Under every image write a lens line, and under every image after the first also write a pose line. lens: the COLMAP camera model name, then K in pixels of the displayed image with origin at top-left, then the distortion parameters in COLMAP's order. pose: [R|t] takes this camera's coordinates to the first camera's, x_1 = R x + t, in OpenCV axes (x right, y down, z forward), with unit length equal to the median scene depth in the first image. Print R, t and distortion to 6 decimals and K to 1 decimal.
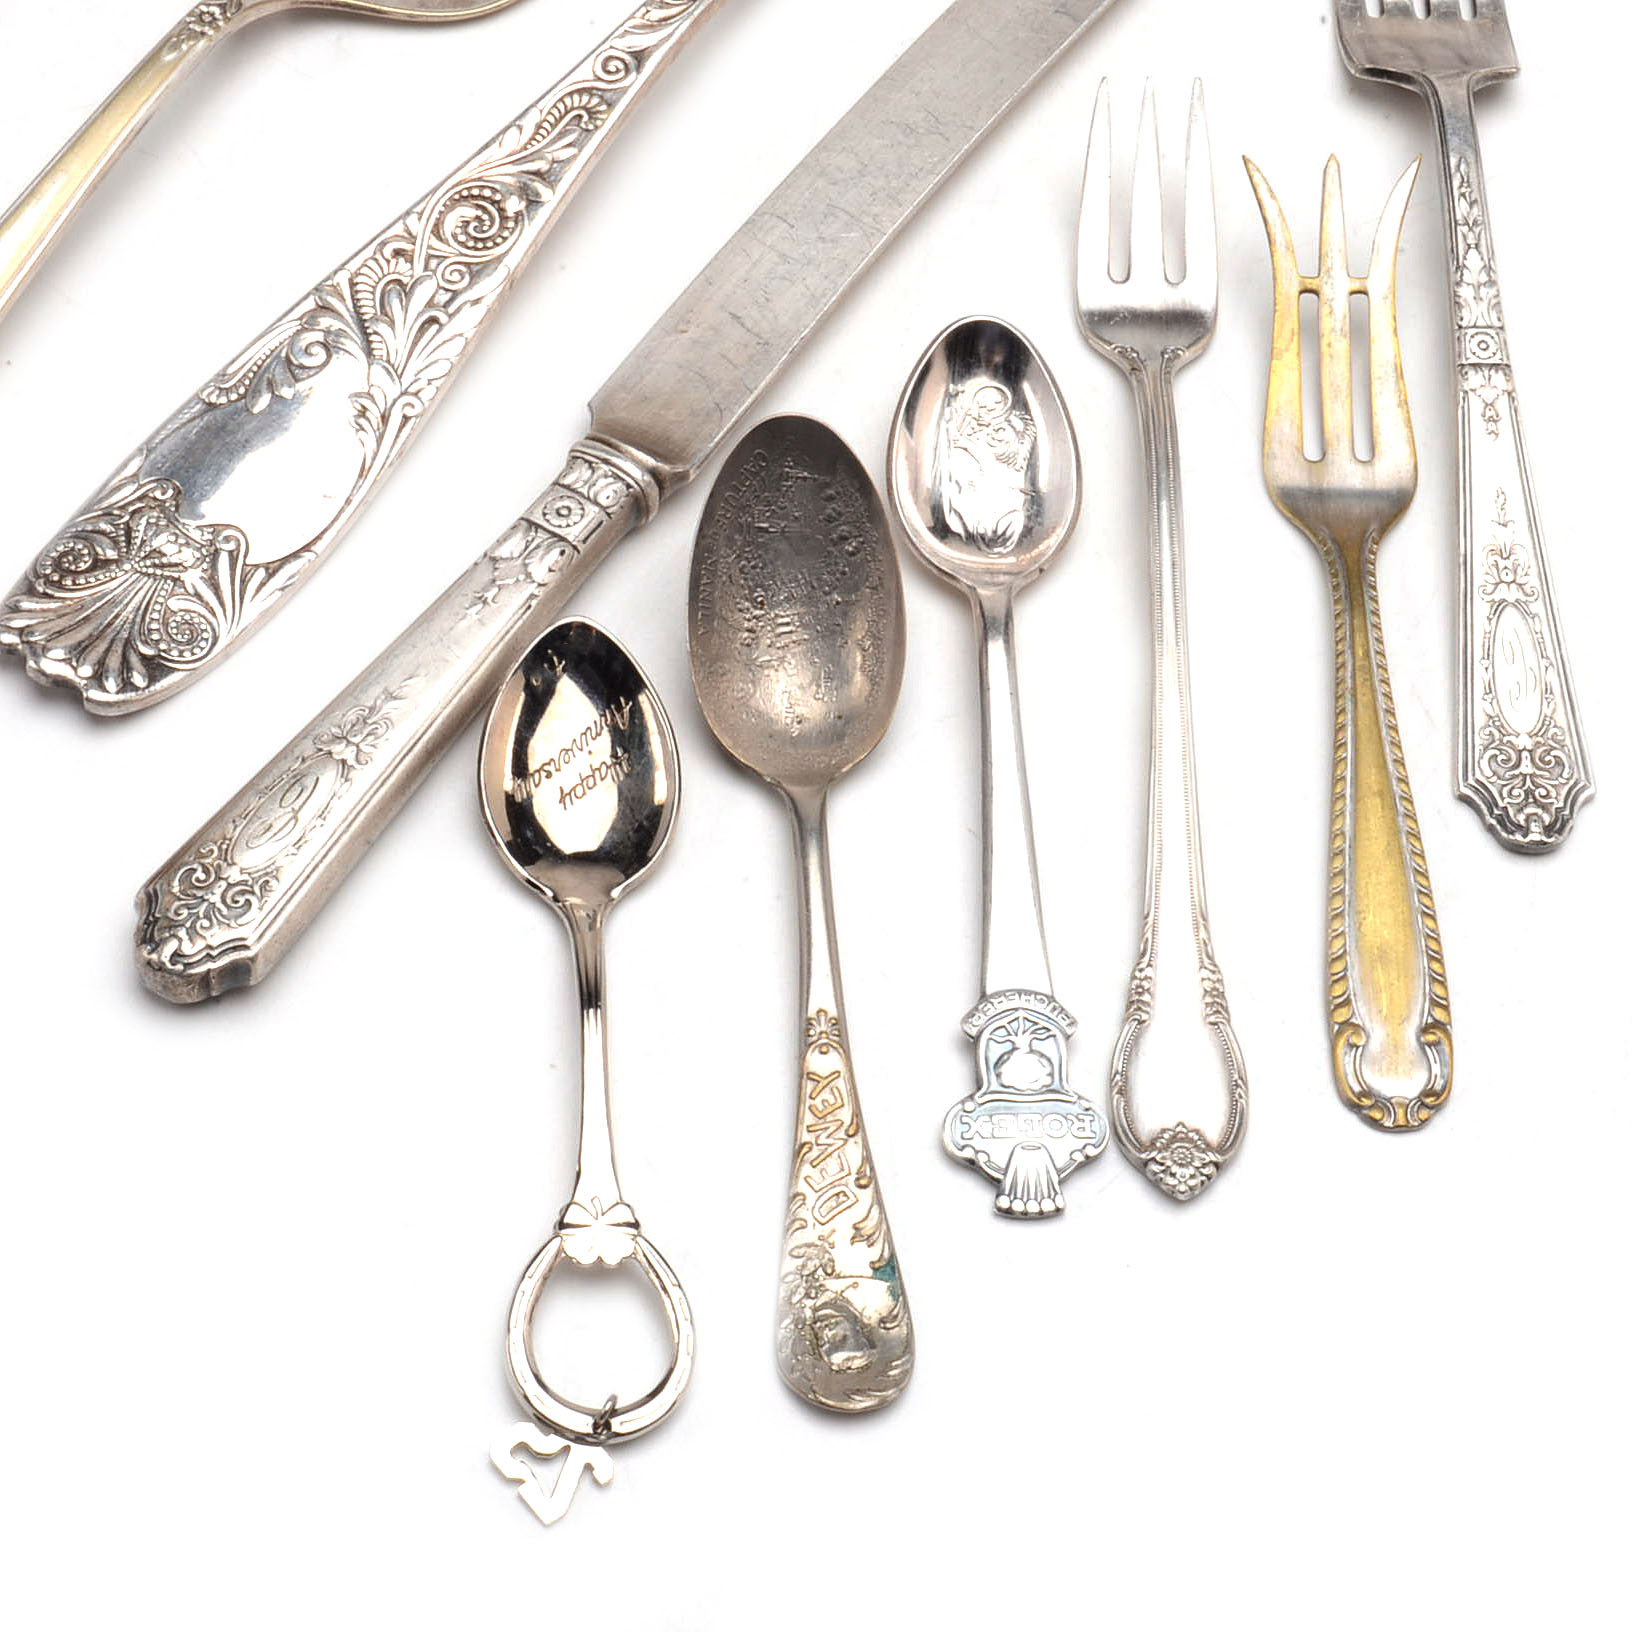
lens RADIAL K [[5697.9, 0, 898.4], [0, 5697.9, 816.6], [0, 0, 1]] dist [0.048629, -0.422969]
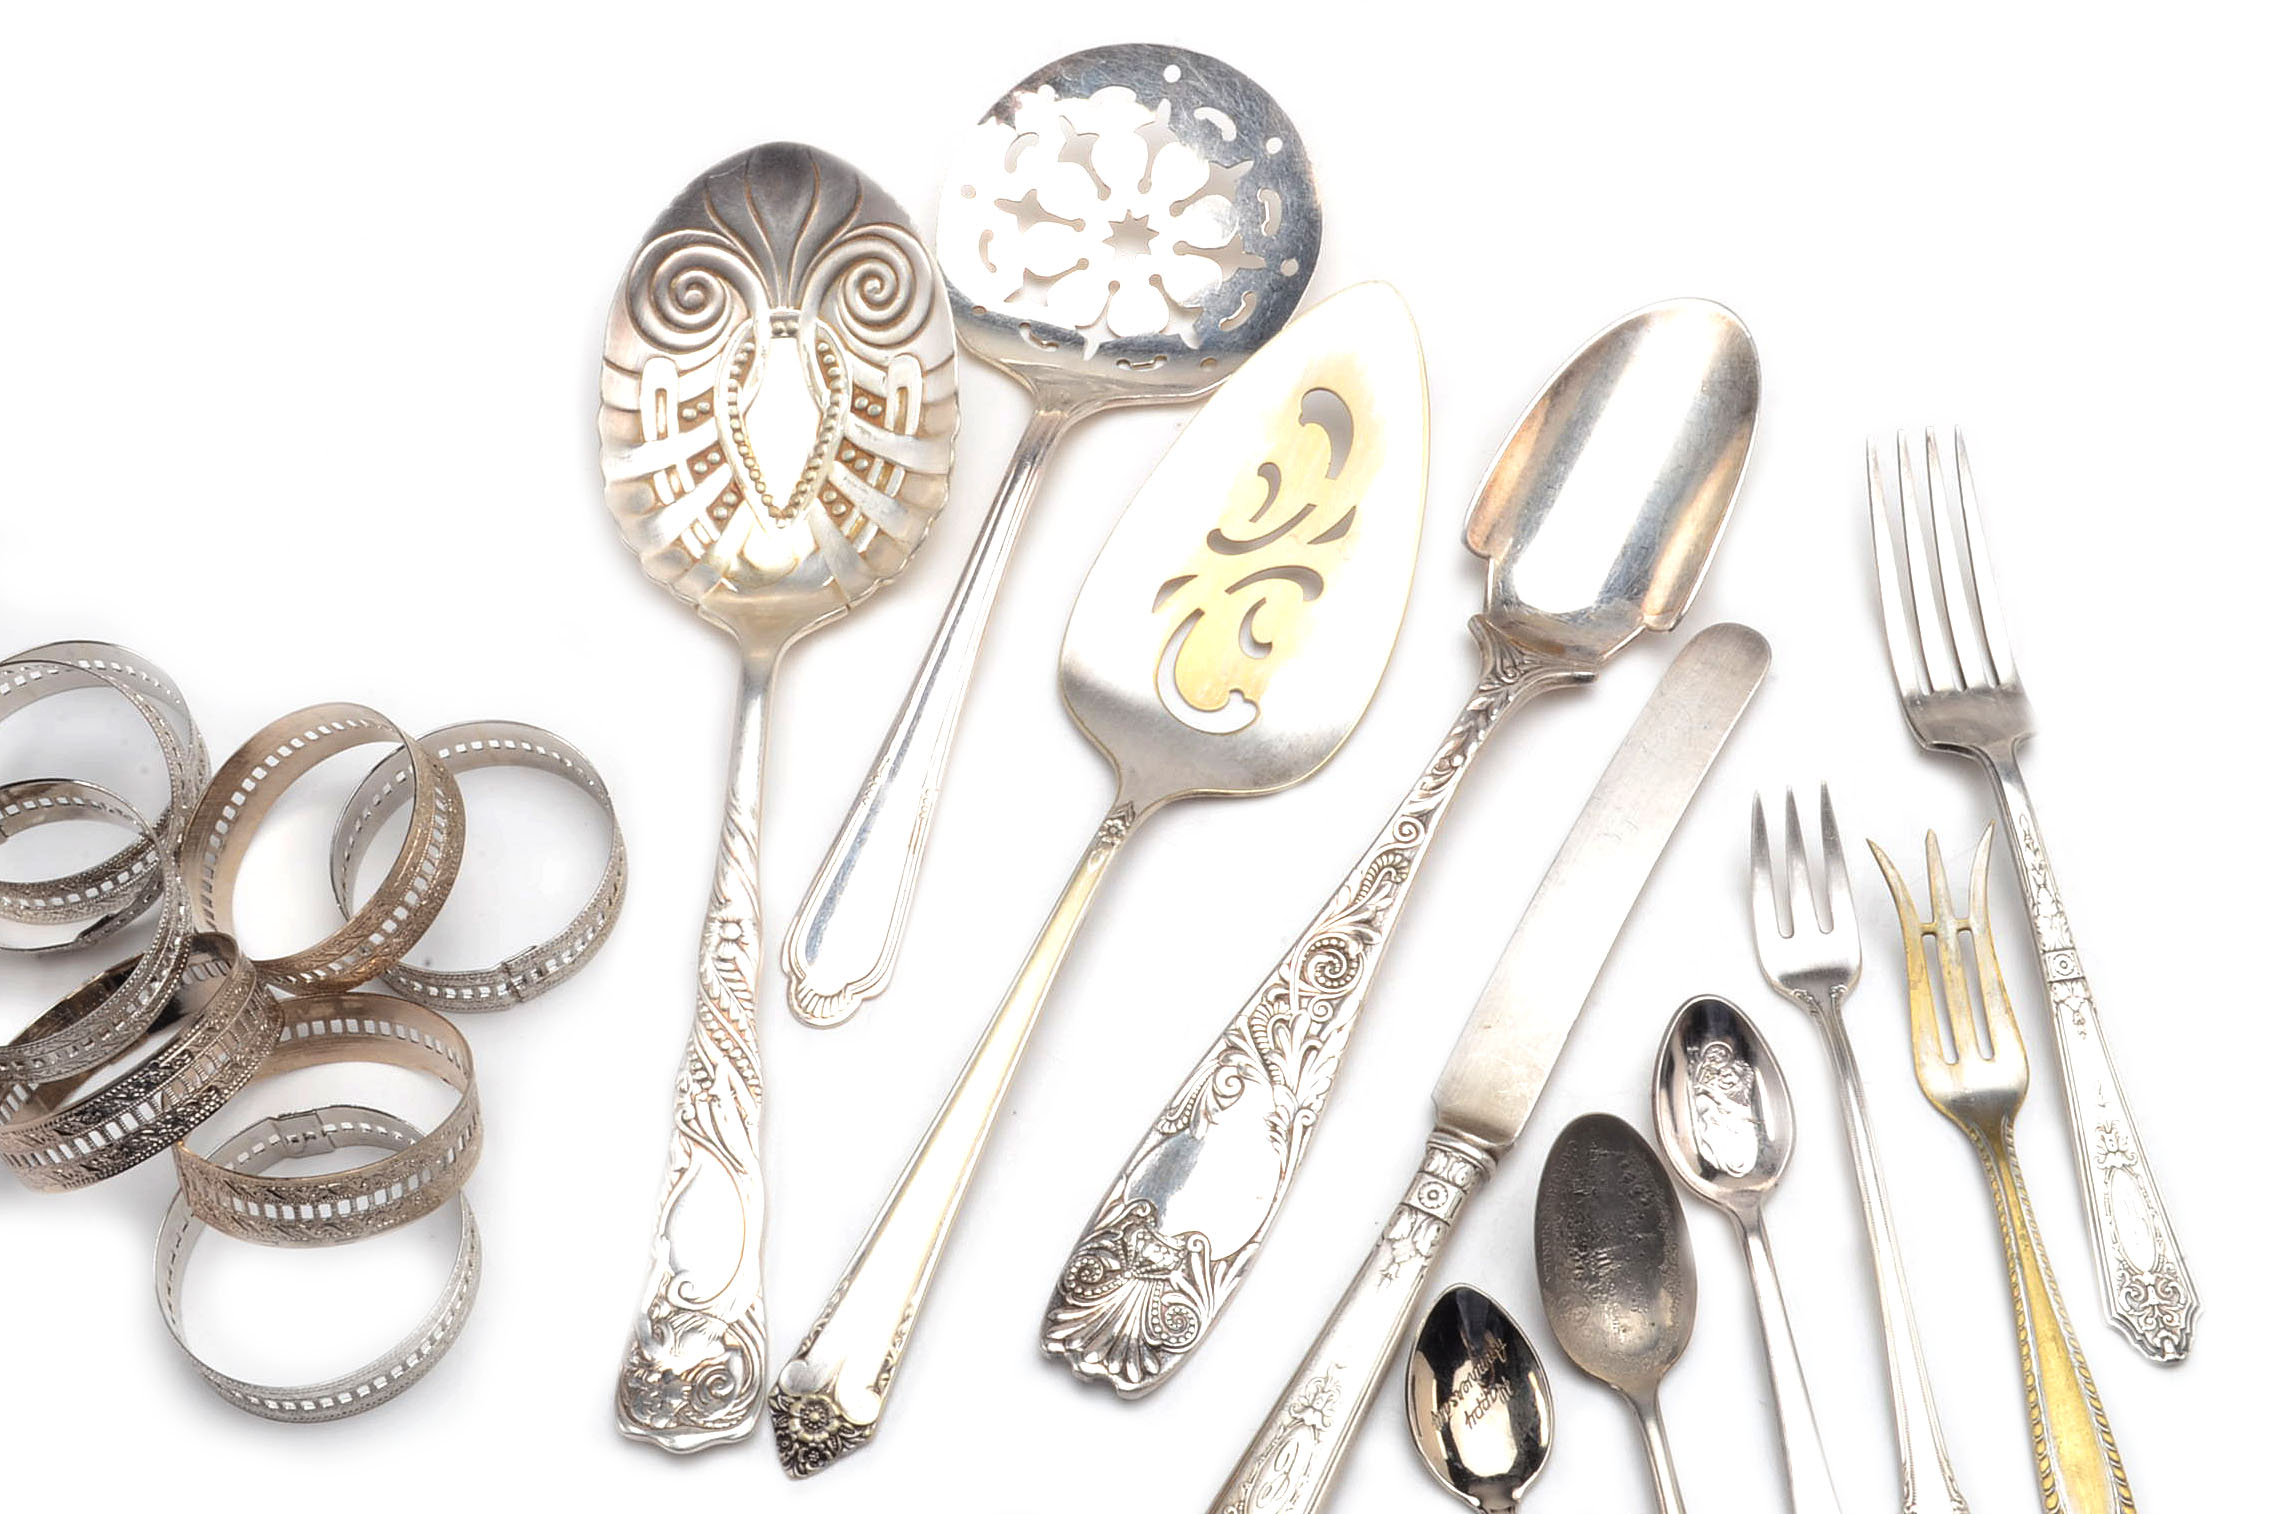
lens RADIAL K [[3325.5, 0, 1143.0], [0, 3325.5, 757.0], [0, 0, 1]] dist [-0.031267, 0.031951]
pose [[0.990651, -0.126582, -0.050861, -0.075060], [0.129164, 0.990303, 0.051152, -0.212543], [0.043893, -0.057243, 0.997395, 0.198587]]
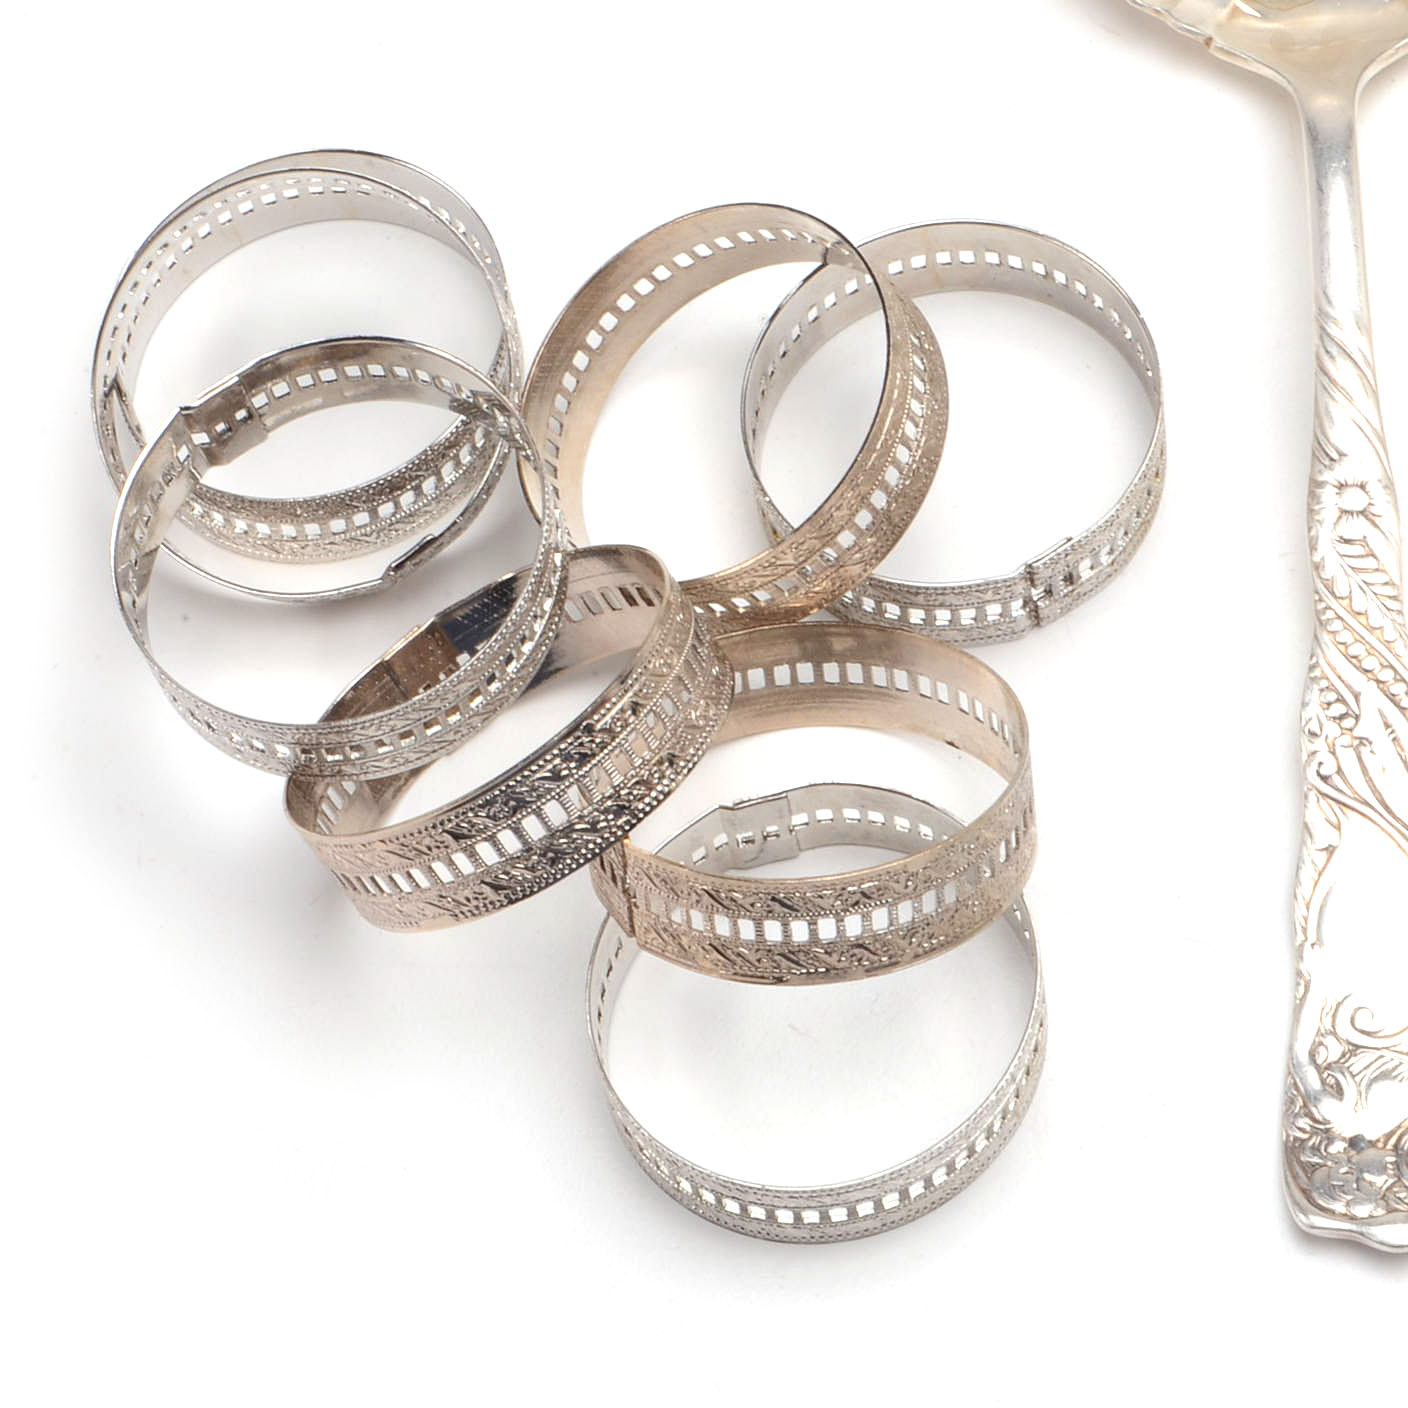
lens RADIAL K [[4831.4, 0, 743.6], [0, 4831.4, 703.8], [0, 0, 1]] dist [0.045634, -1.468655]
pose [[0.975954, -0.185671, -0.114191, -0.245404], [0.195488, 0.977295, 0.081730, -0.192307], [0.096423, -0.102087, 0.990091, 0.200874]]
